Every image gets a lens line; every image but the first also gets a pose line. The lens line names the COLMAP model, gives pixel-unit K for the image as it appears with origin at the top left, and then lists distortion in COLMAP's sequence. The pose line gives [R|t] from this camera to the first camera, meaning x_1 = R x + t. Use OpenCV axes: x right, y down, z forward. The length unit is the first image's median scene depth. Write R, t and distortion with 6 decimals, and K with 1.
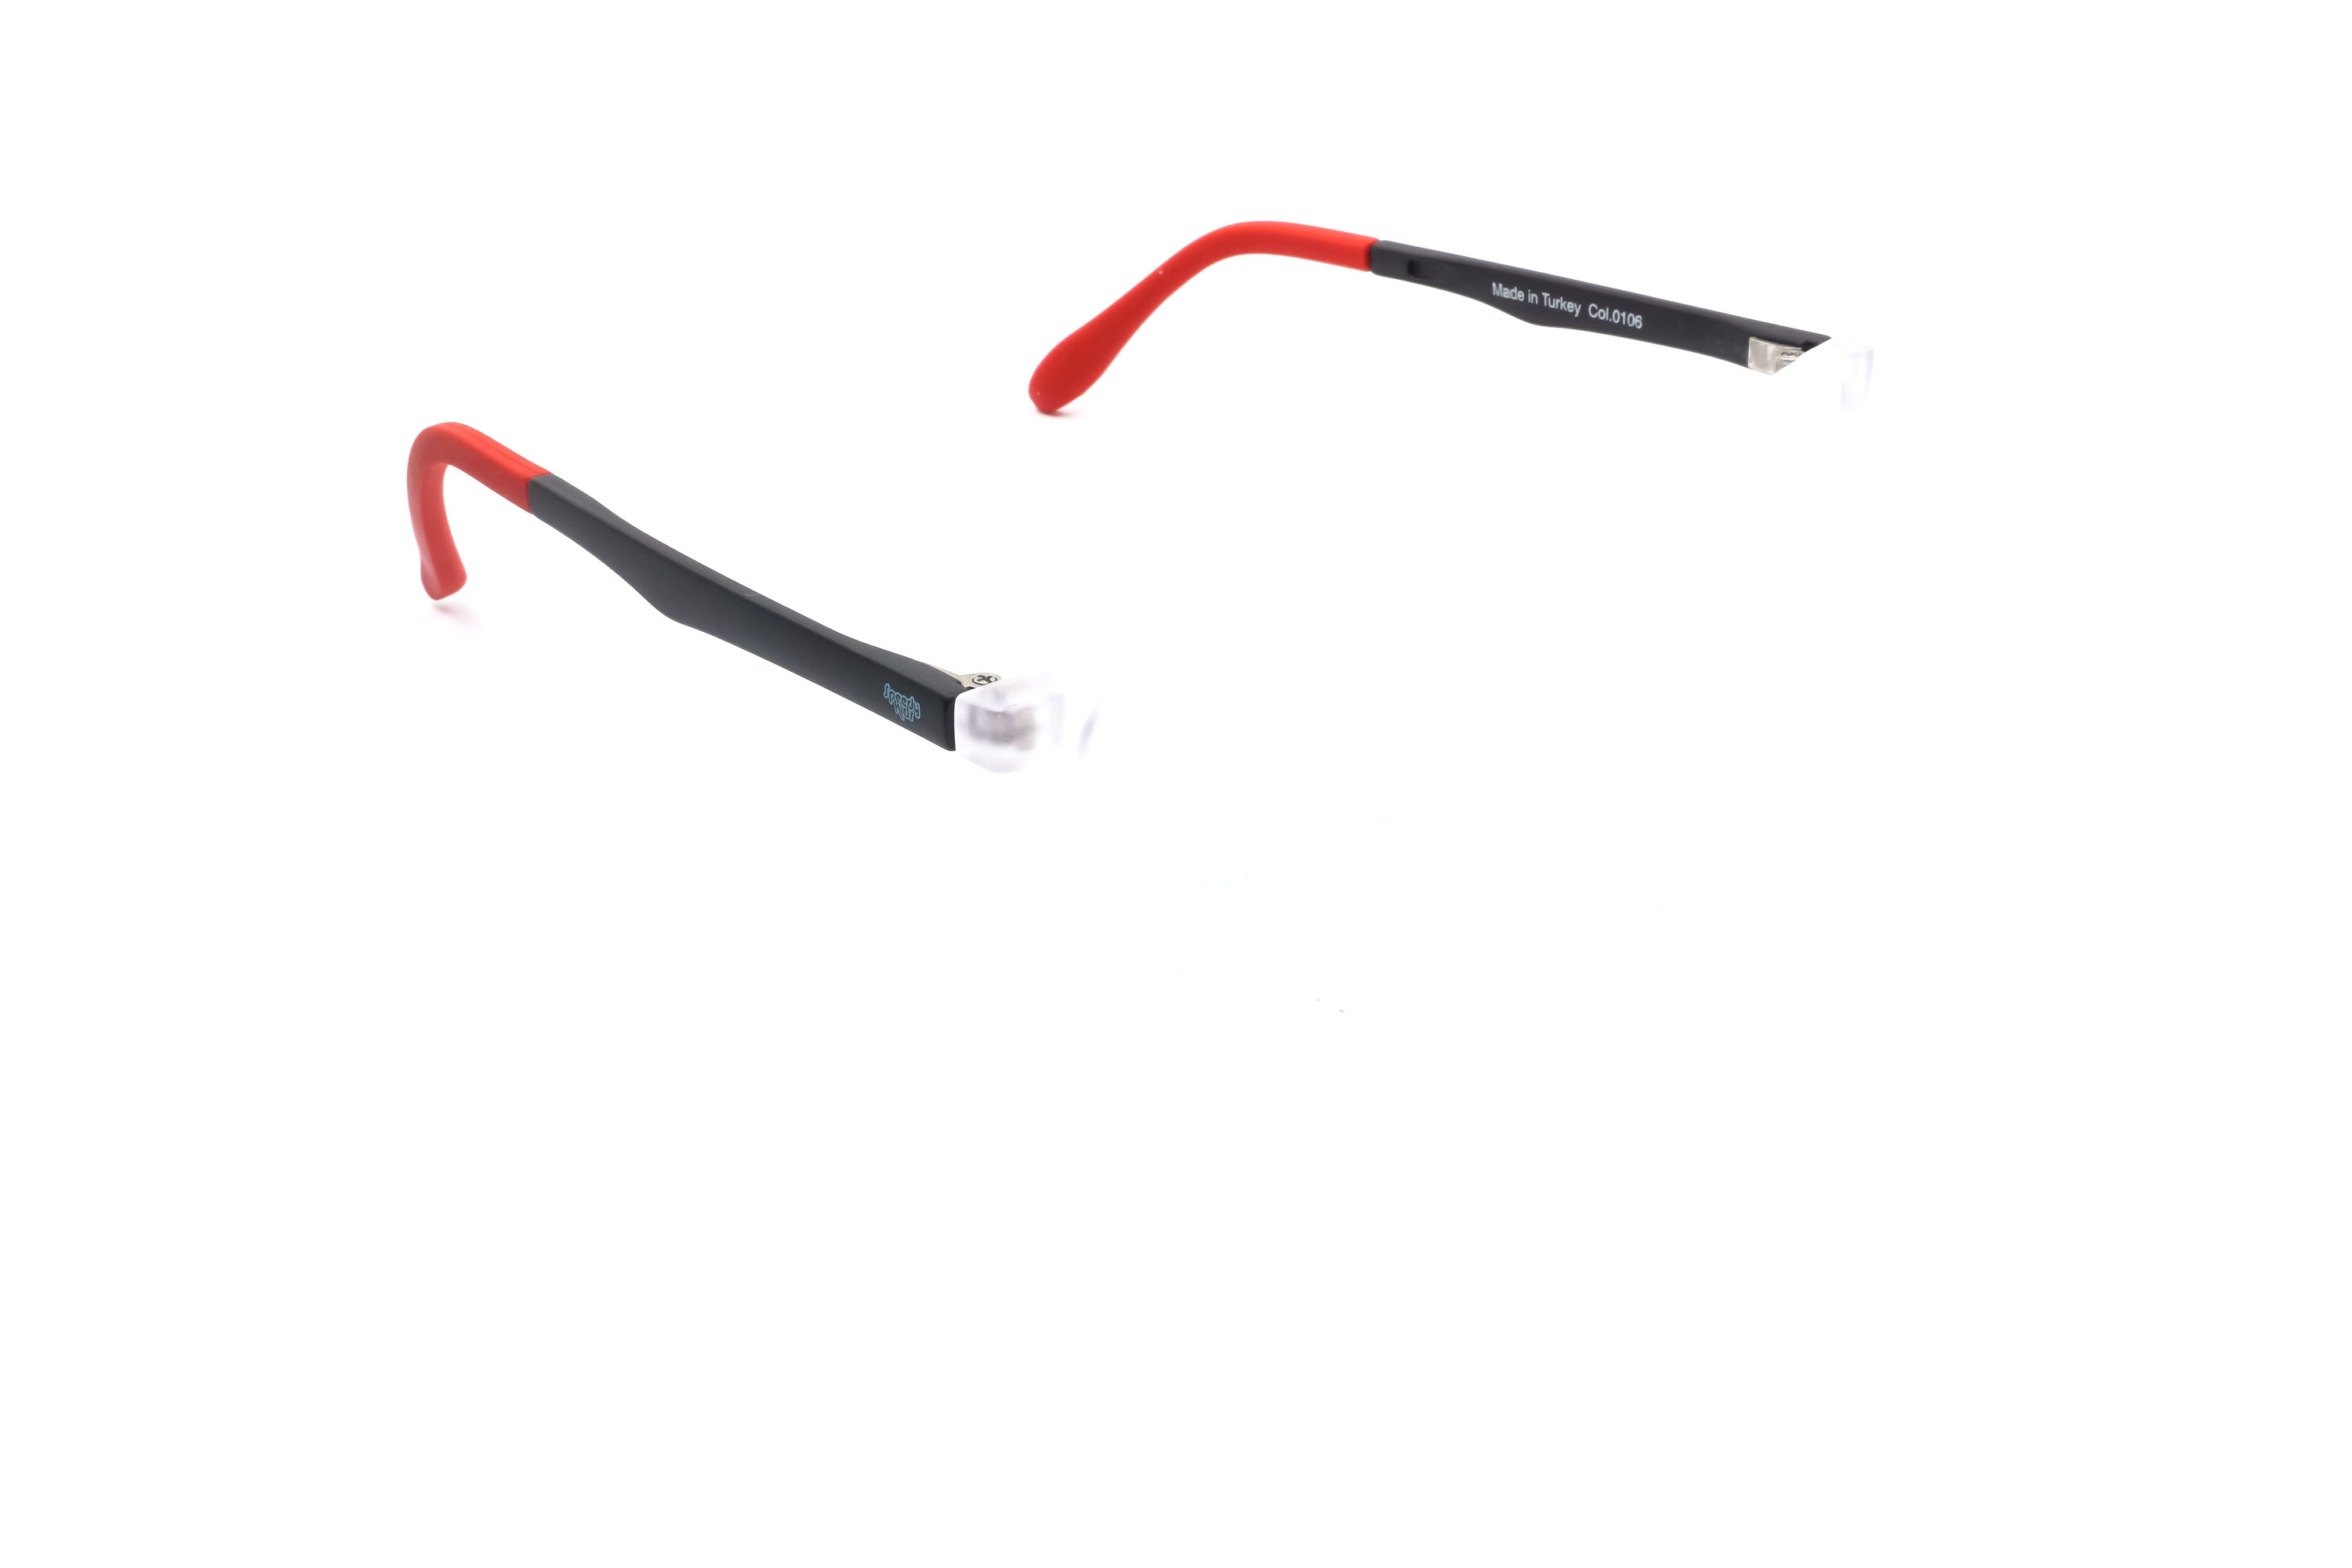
lens RADIAL K [[2413.0, 0, 1175.8], [0, 2413.0, 787.7], [0, 0, 1]] dist [-0.000427, 0.000000]
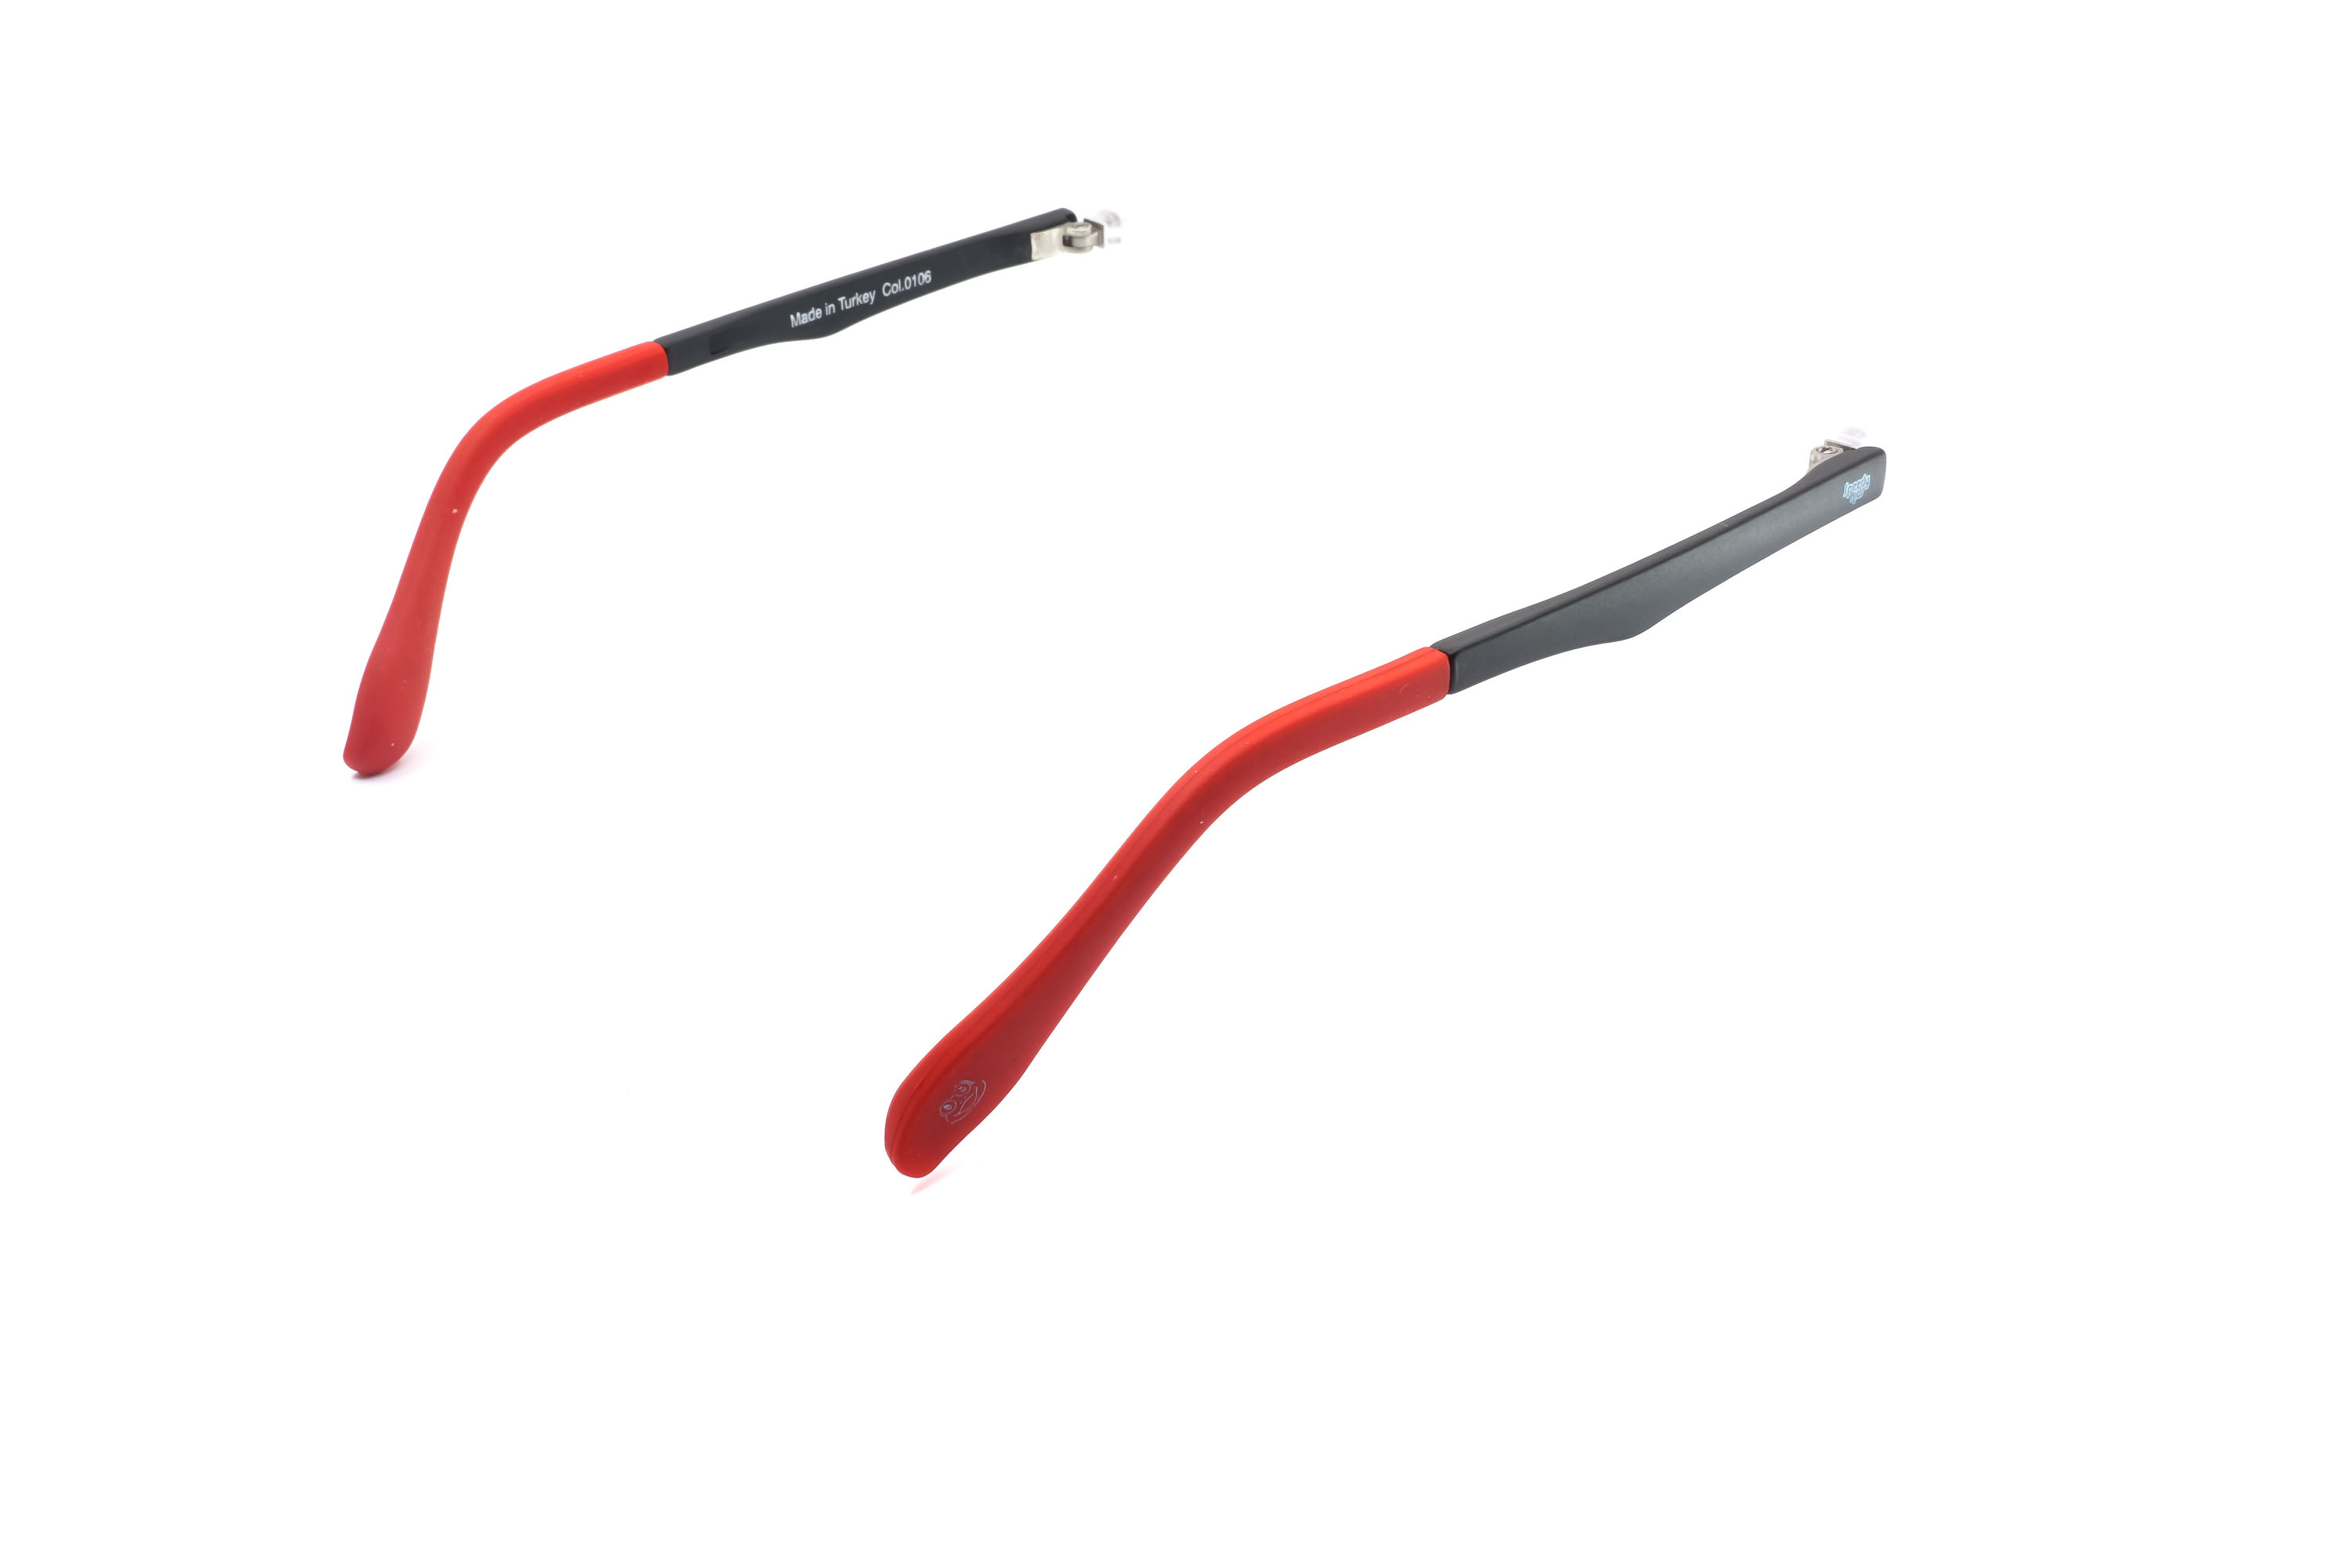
lens RADIAL K [[2413.0, 0, 1167.1], [0, 2413.0, 784.8], [0, 0, 1]] dist [-0.000427, 0.000000]
pose [[-0.010792, -0.470380, 0.882398, -0.847989], [0.498426, 0.762479, 0.412550, -0.402731], [-0.866865, 0.444262, 0.226221, 0.749287]]
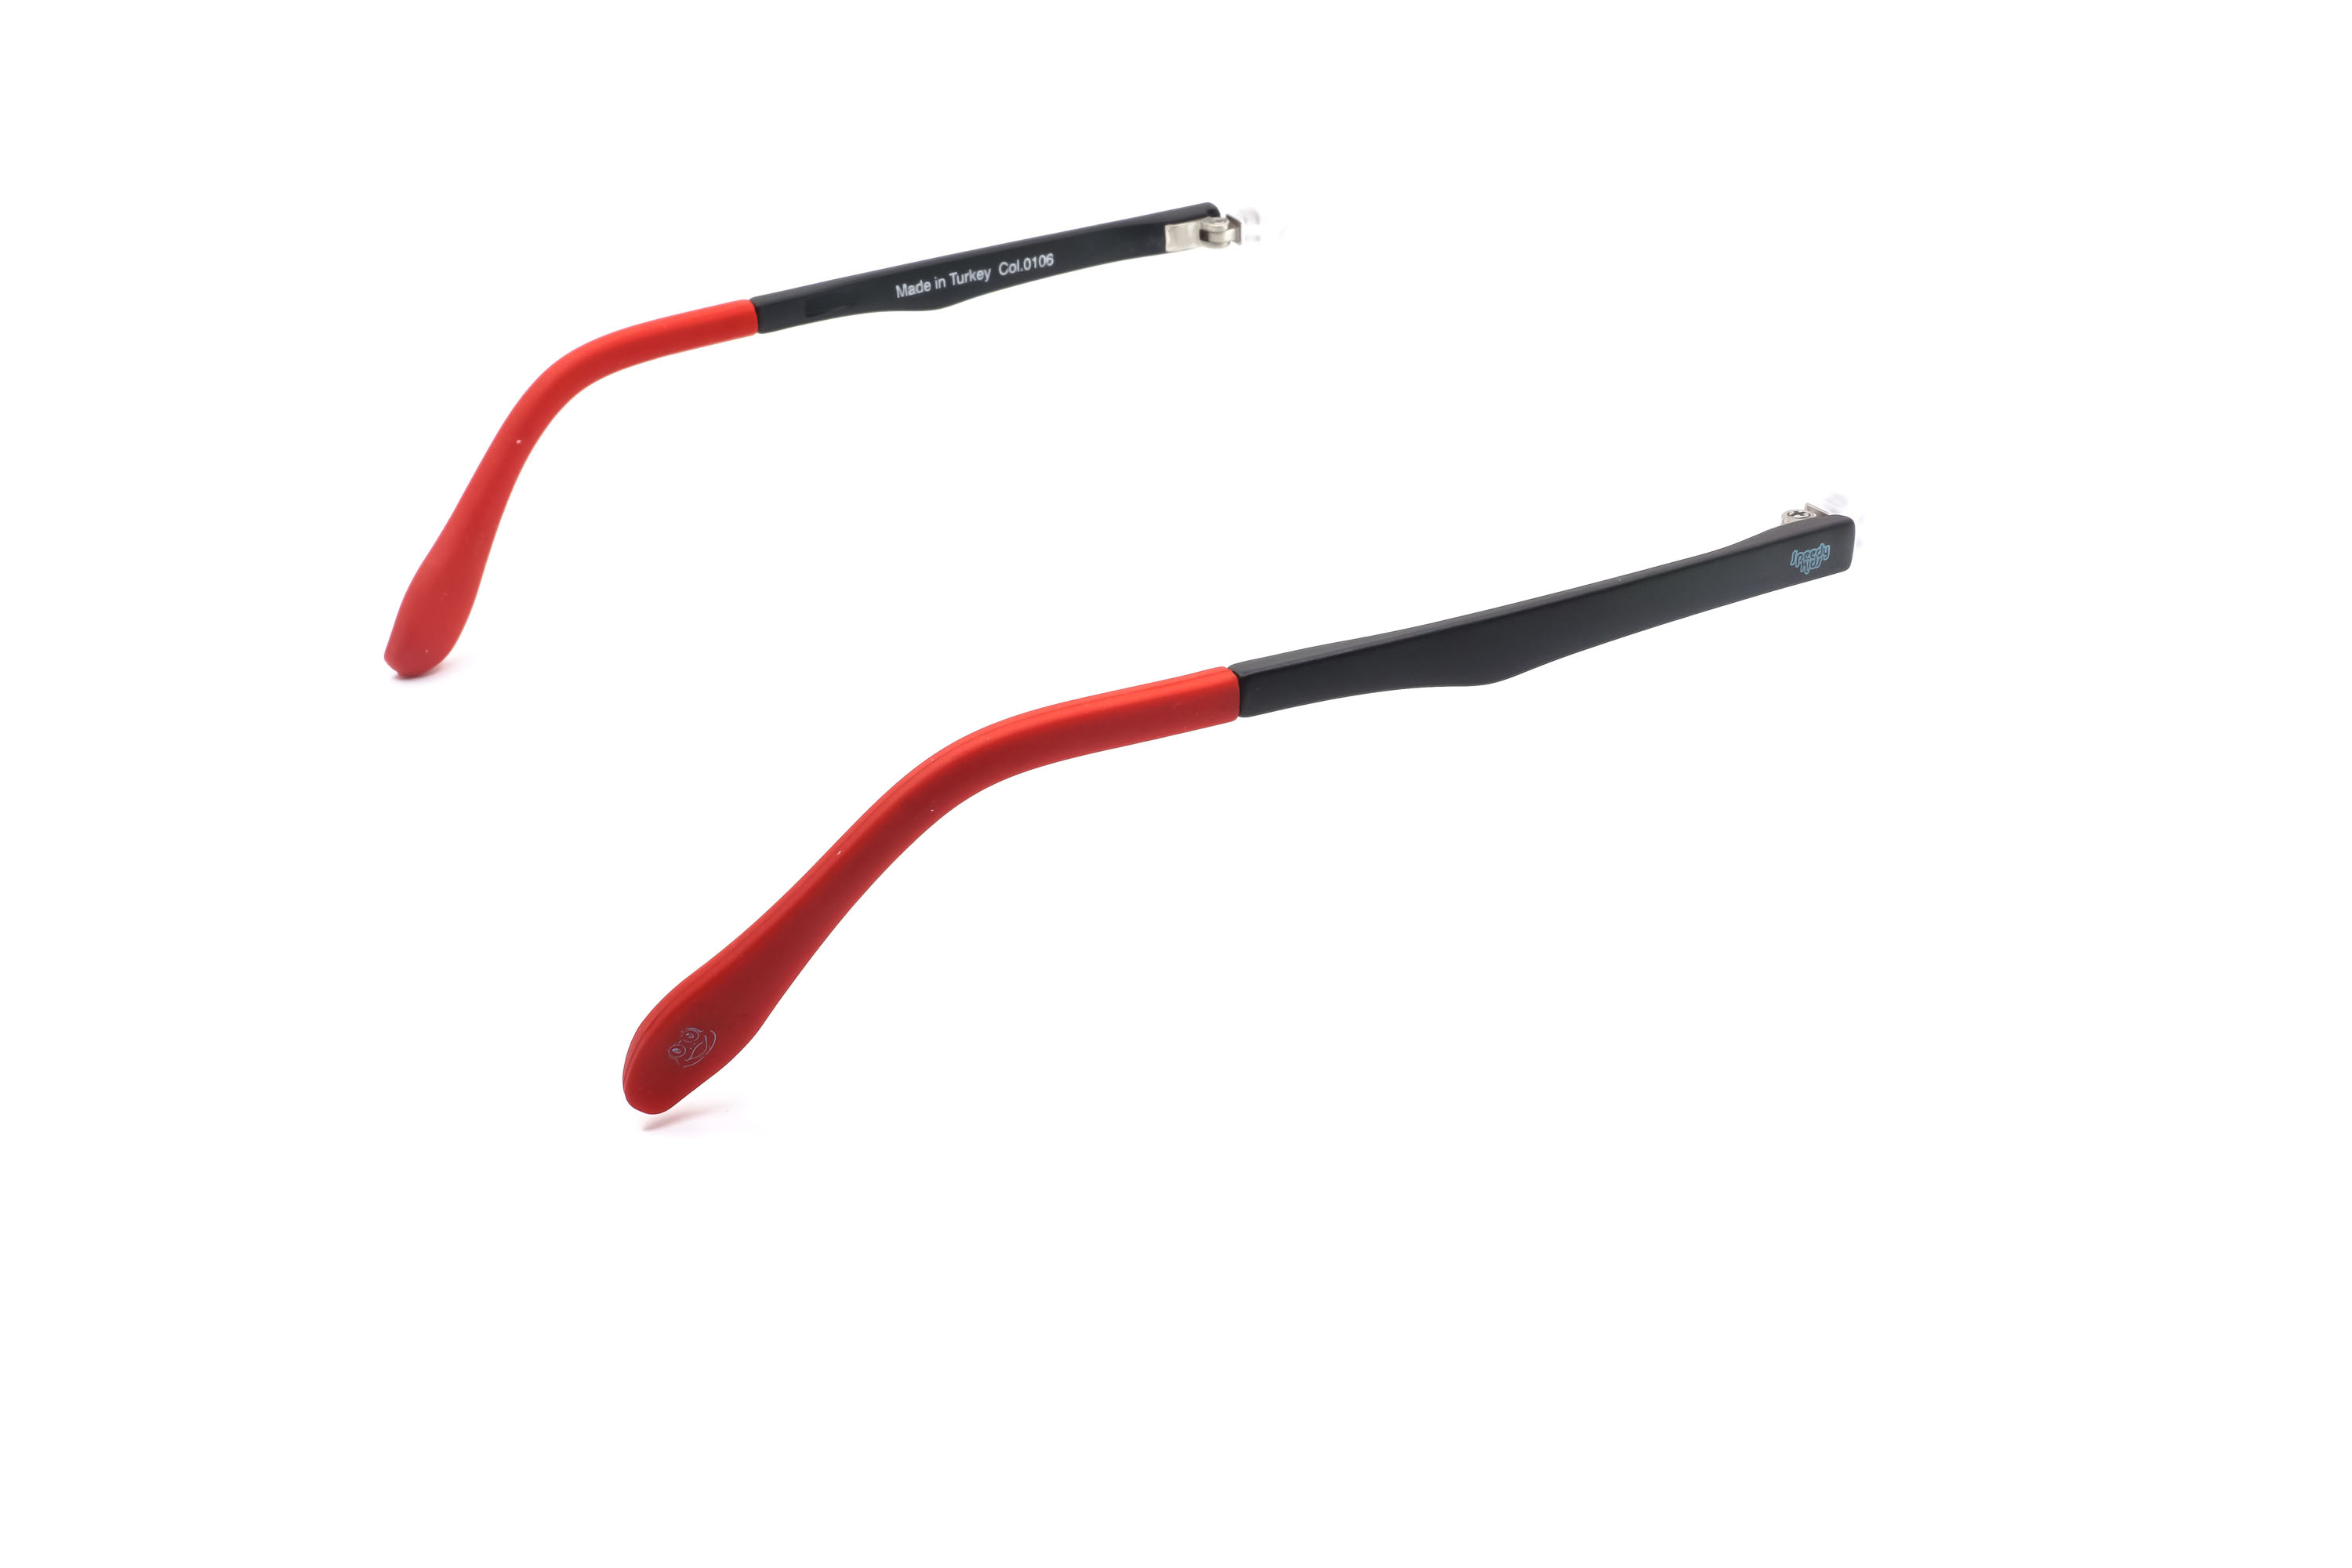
lens RADIAL K [[2413.0, 0, 1172.2], [0, 2413.0, 782.6], [0, 0, 1]] dist [-0.000427, 0.000000]
pose [[0.249992, -0.459327, 0.852363, -0.822019], [0.478853, 0.823773, 0.303476, -0.297445], [-0.841548, 0.332290, 0.425887, 0.553497]]
